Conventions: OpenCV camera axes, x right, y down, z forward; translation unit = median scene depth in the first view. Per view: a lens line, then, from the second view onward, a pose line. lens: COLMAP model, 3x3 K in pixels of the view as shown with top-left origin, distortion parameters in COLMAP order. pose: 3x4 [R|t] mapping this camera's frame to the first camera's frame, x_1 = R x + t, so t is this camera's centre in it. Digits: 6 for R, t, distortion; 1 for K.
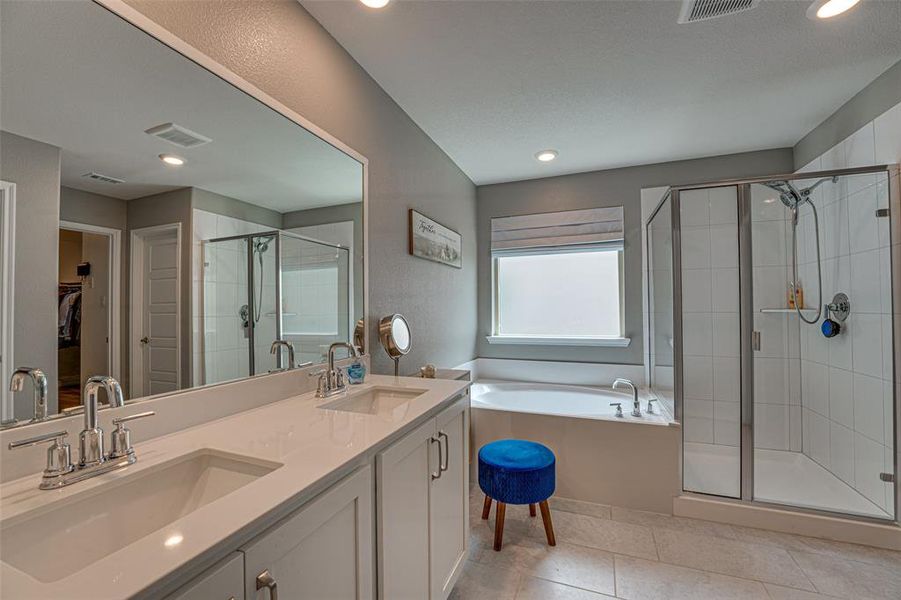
lens RADIAL K [[360.7, 0, 450.5], [0, 360.7, 302.5], [0, 0, 1]] dist [-0.028348, 0.000866]
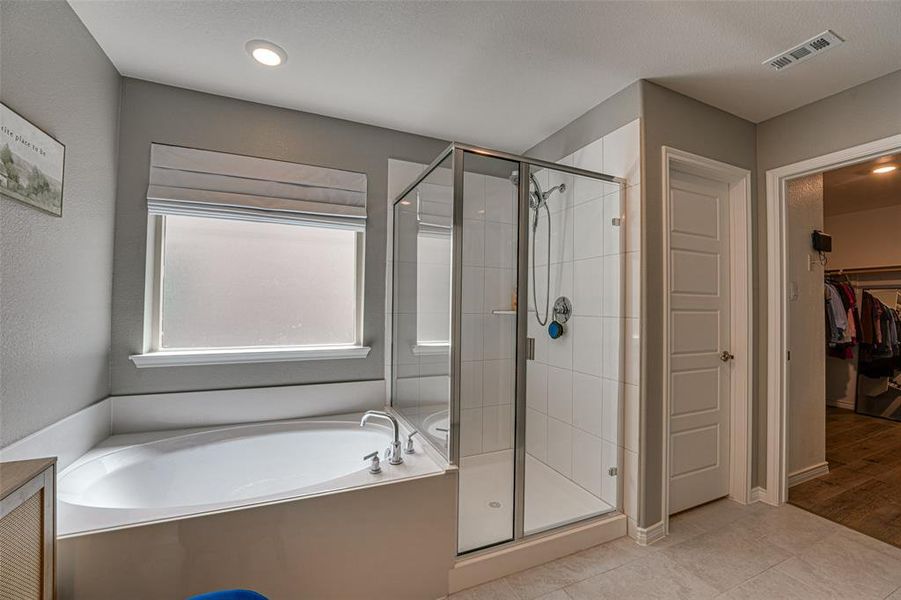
lens RADIAL K [[360.7, 0, 449.8], [0, 360.7, 300.7], [0, 0, 1]] dist [-0.028348, 0.000866]
pose [[0.702760, 0.028763, 0.710845, 0.076628], [-0.028079, 0.999525, -0.012685, 0.007005], [-0.710872, -0.011045, 0.703234, 0.371484]]
